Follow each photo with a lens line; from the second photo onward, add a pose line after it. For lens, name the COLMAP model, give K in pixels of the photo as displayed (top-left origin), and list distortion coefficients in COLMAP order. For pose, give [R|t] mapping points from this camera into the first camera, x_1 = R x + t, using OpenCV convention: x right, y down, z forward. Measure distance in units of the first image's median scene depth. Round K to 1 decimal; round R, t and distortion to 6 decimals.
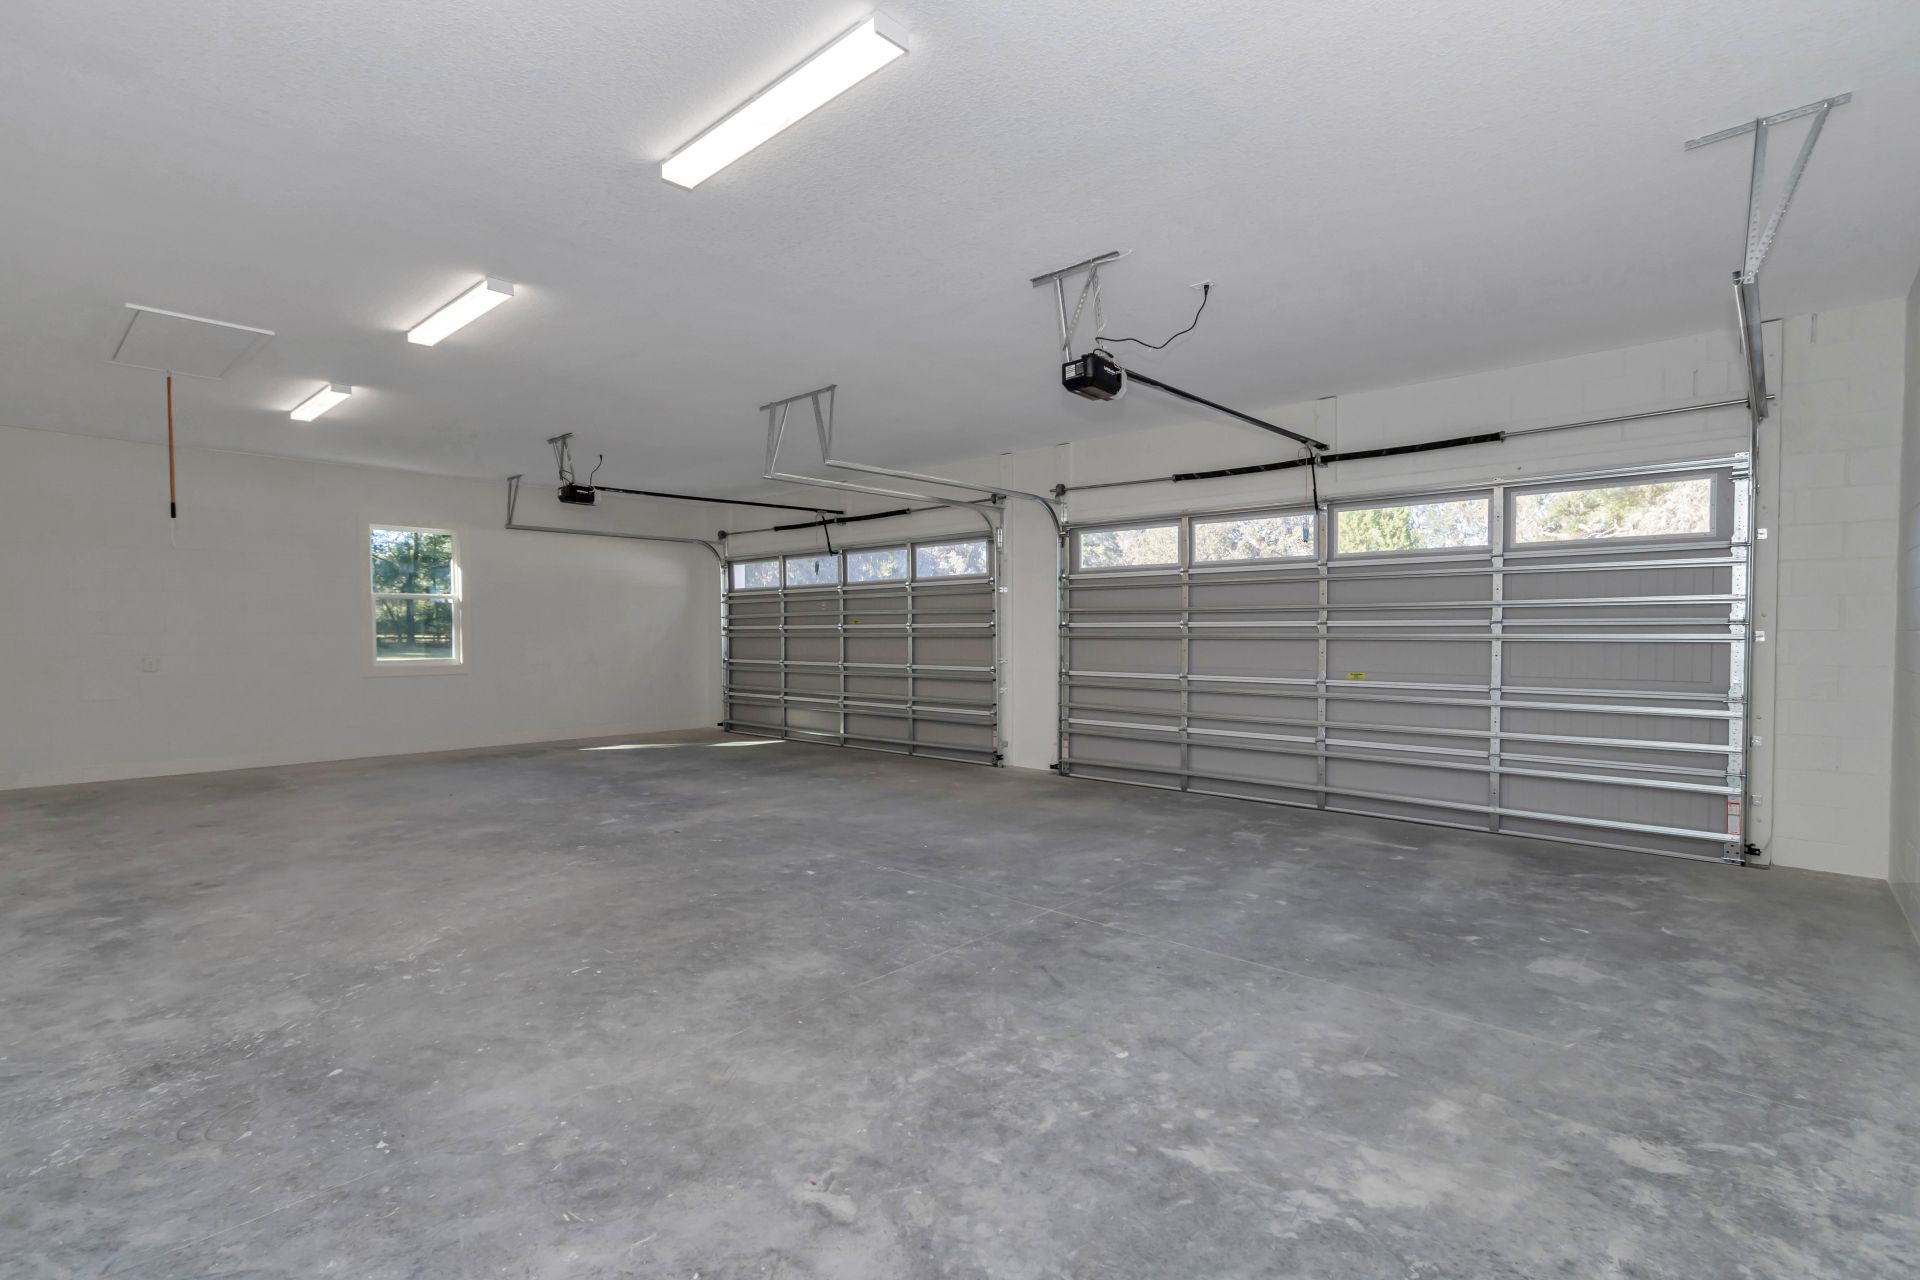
lens RADIAL K [[889.3, 0, 952.5], [0, 889.3, 655.6], [0, 0, 1]] dist [0.003212, 0.000981]
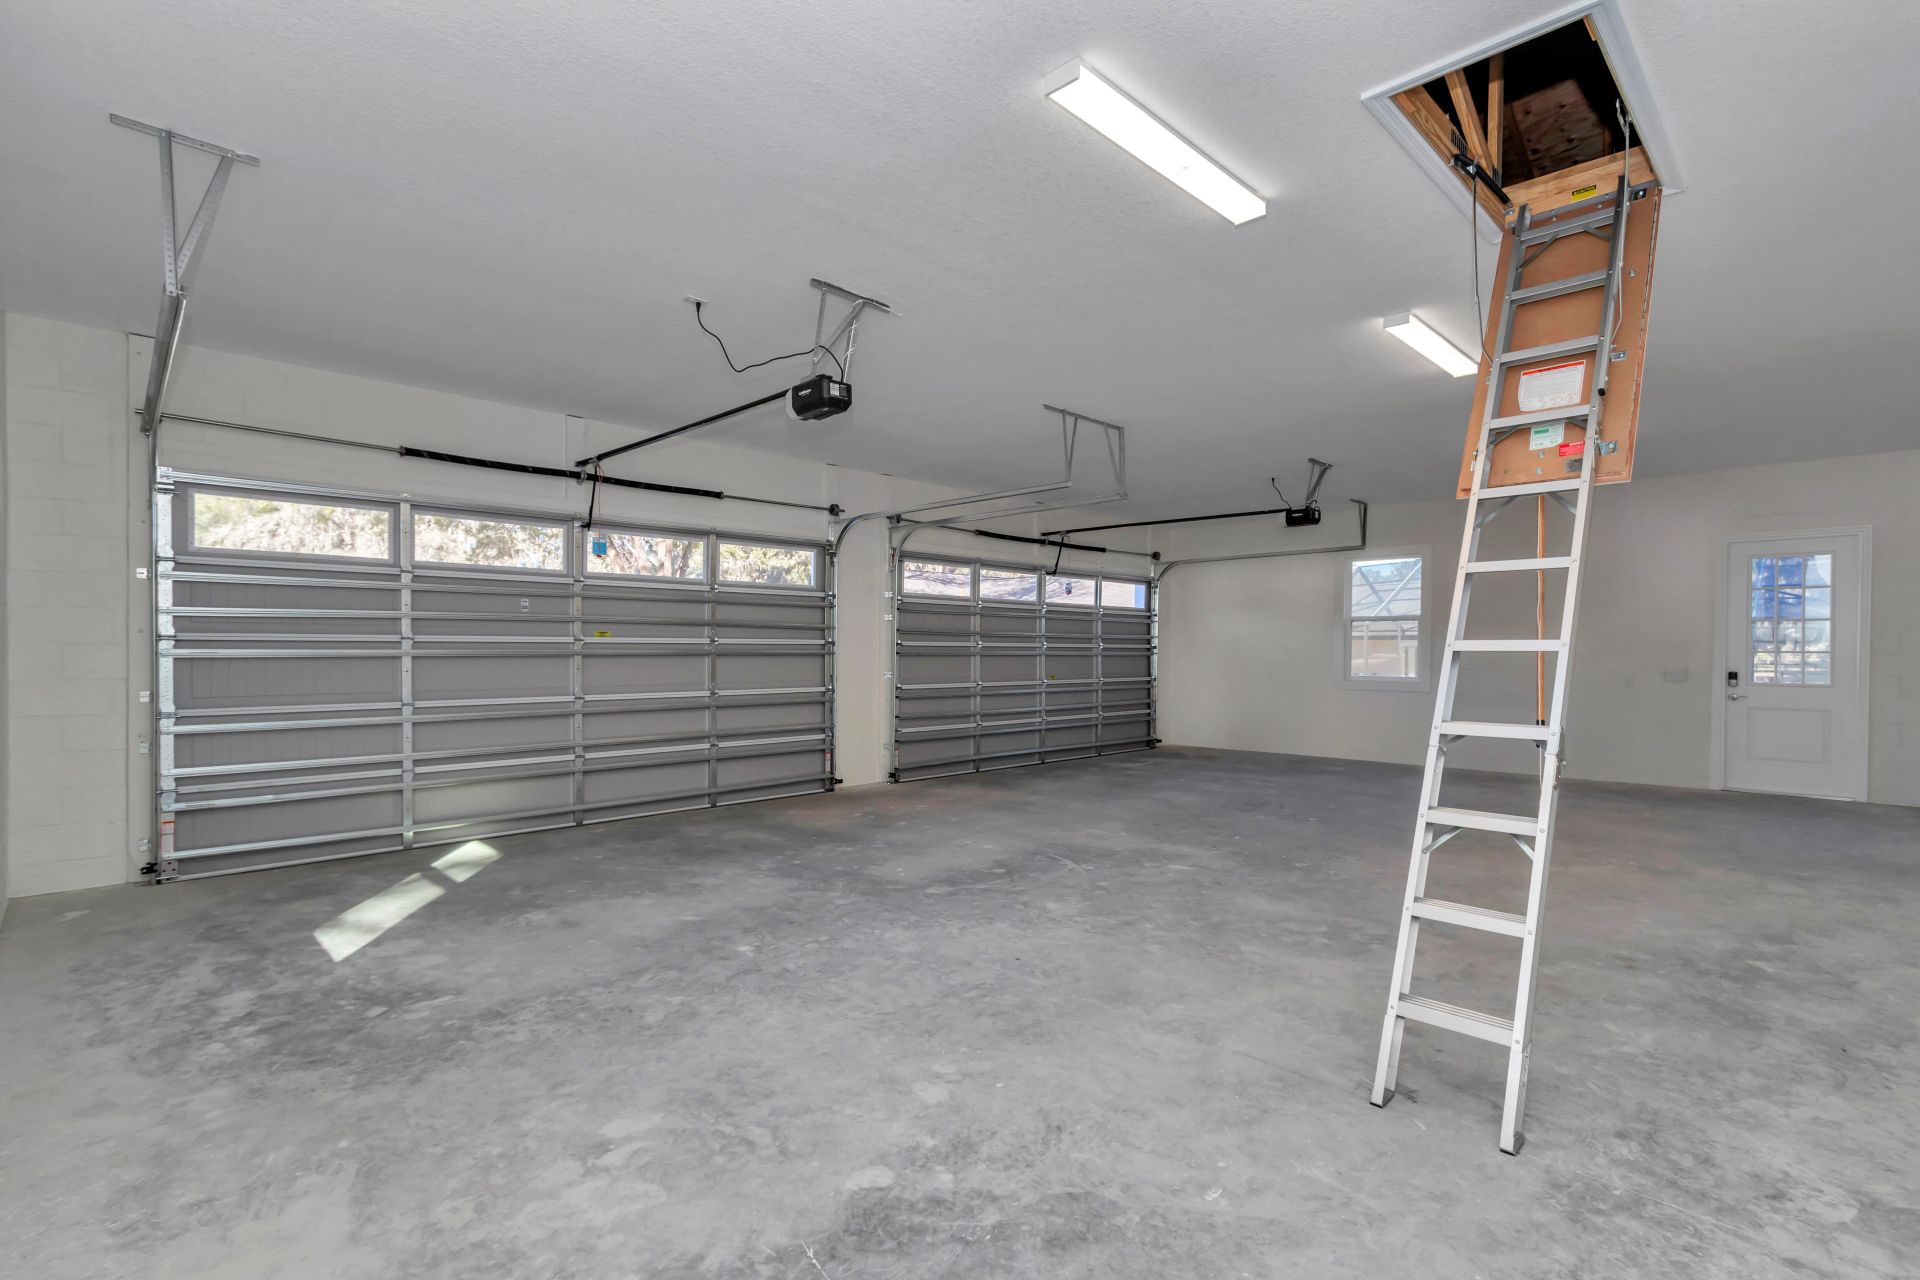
lens RADIAL K [[889.3, 0, 950.3], [0, 889.3, 643.3], [0, 0, 1]] dist [0.003212, 0.000981]
pose [[0.063738, 0.008414, 0.997931, -0.871372], [0.021124, 0.999729, -0.009778, -0.020591], [-0.997743, 0.021703, 0.063543, 0.802411]]
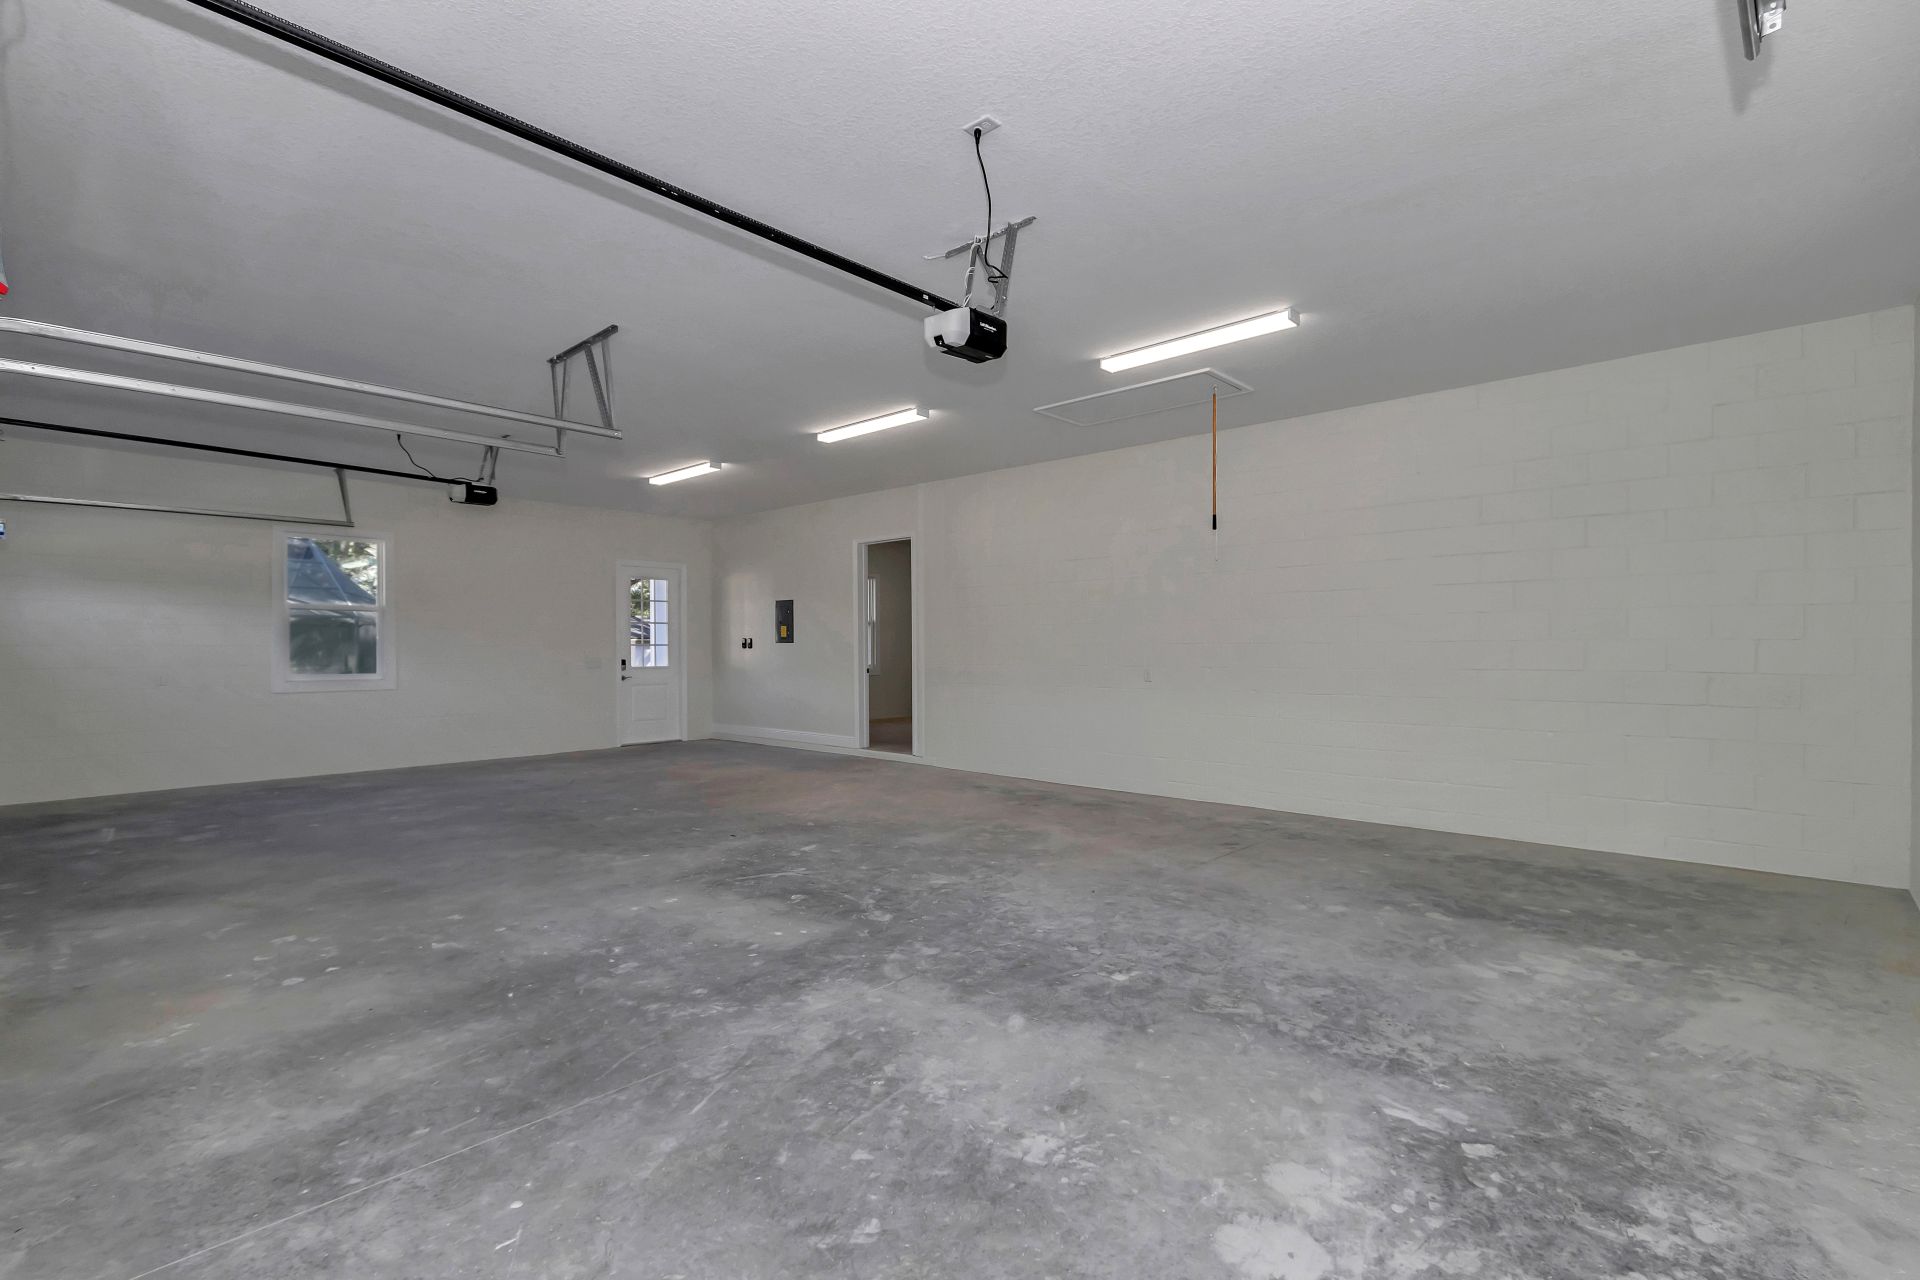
lens RADIAL K [[889.3, 0, 949.2], [0, 889.3, 646.7], [0, 0, 1]] dist [0.003212, 0.000981]
pose [[-0.999691, 0.004380, 0.024469, -0.357205], [0.005018, 0.999648, 0.026068, -0.032303], [-0.024347, 0.026182, -0.999361, 1.339959]]
